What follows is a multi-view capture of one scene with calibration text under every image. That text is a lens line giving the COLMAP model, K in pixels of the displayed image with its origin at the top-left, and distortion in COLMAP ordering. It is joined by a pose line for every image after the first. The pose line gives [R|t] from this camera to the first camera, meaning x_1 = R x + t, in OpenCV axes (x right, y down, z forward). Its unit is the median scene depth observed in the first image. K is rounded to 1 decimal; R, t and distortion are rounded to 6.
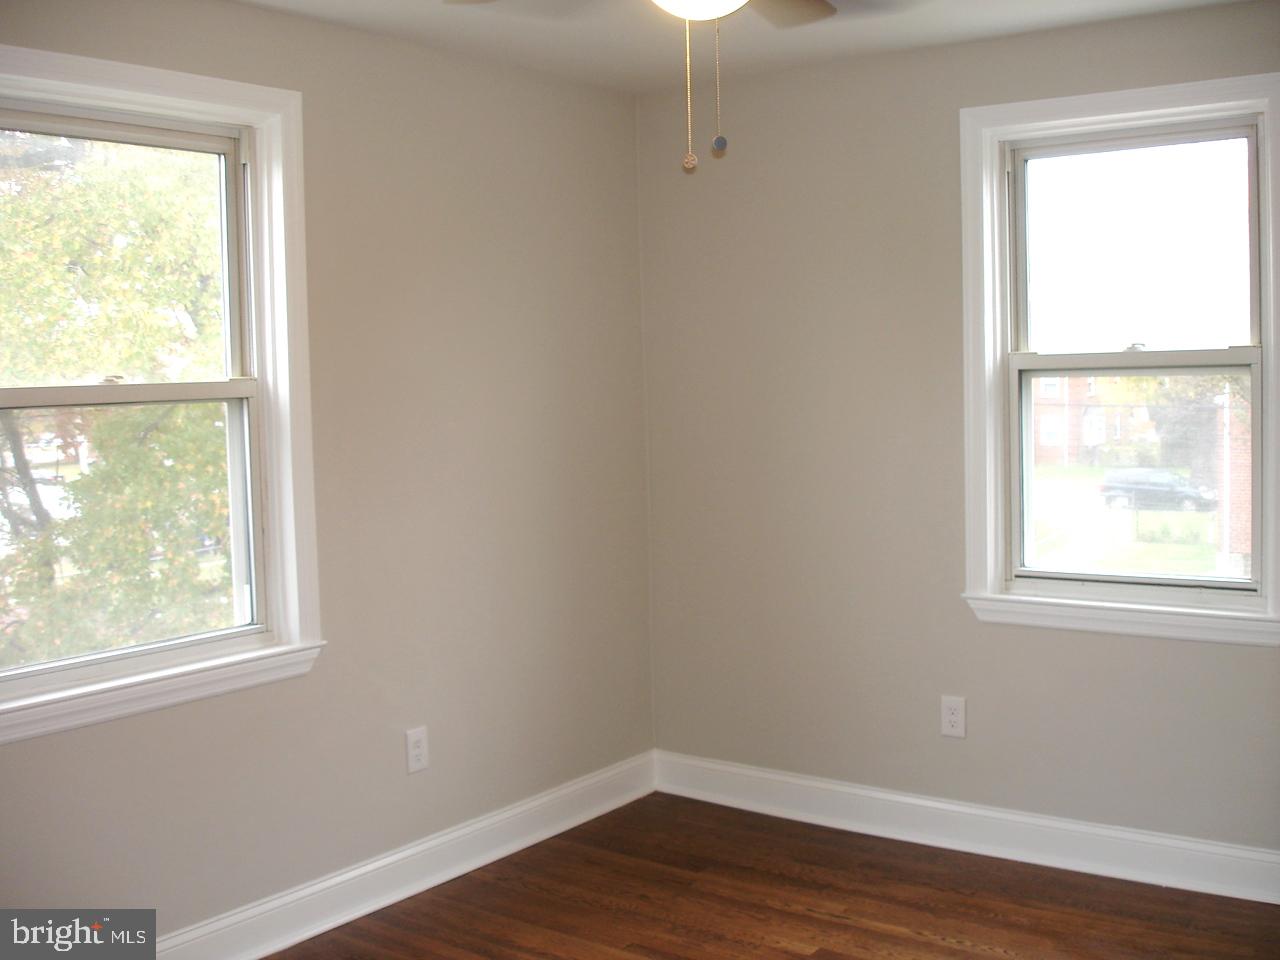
lens RADIAL K [[1416.8, 0, 634.7], [0, 1416.8, 480.4], [0, 0, 1]] dist [-0.112701, 0.000000]
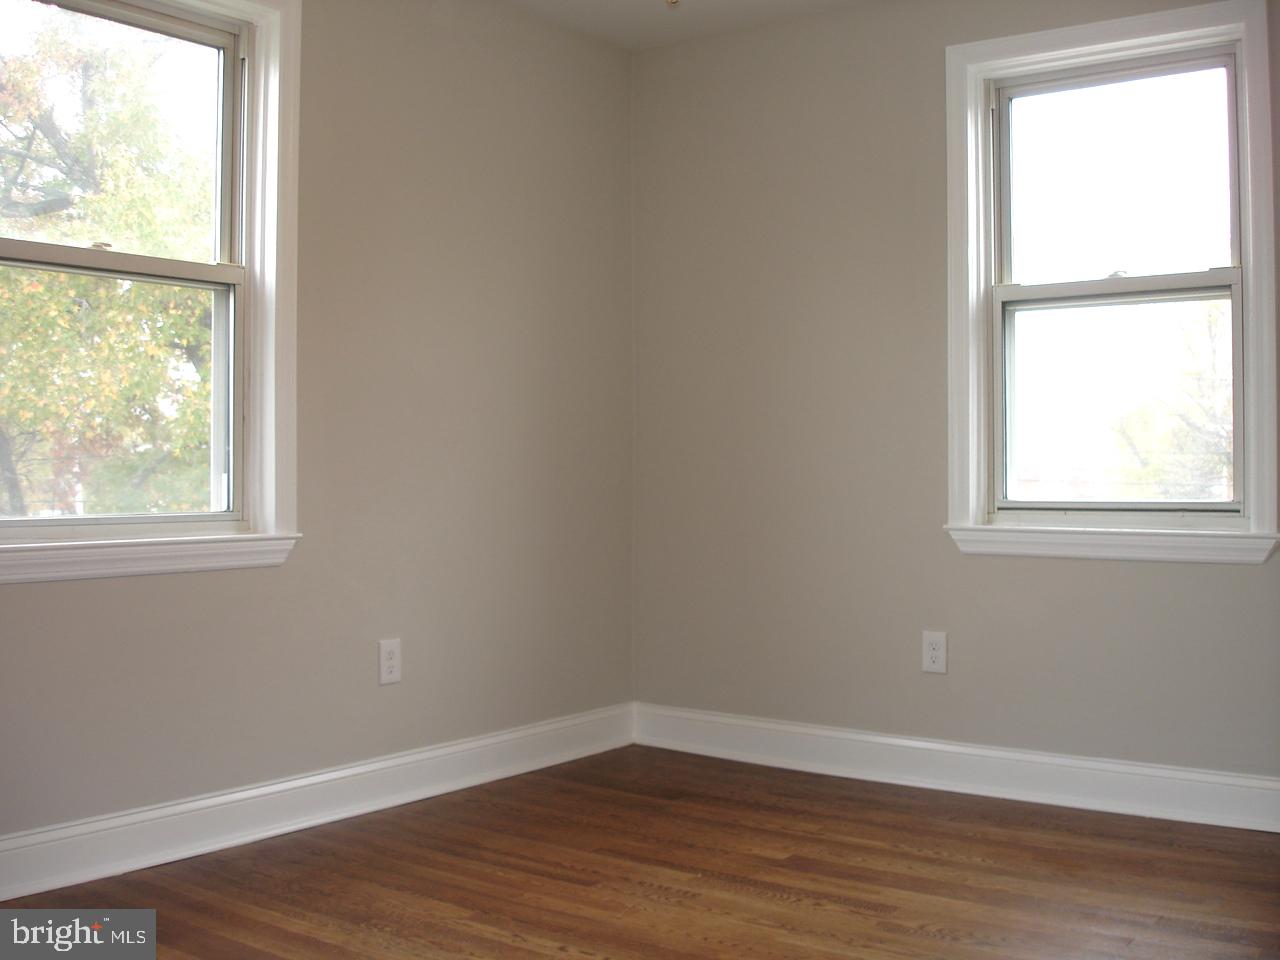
lens RADIAL K [[1416.8, 0, 636.7], [0, 1416.8, 480.9], [0, 0, 1]] dist [-0.112701, 0.000000]
pose [[0.999663, 0.025956, 0.000077, 0.014995], [-0.025888, 0.997269, -0.069162, 0.129095], [-0.001872, 0.069137, 0.997605, 0.004861]]
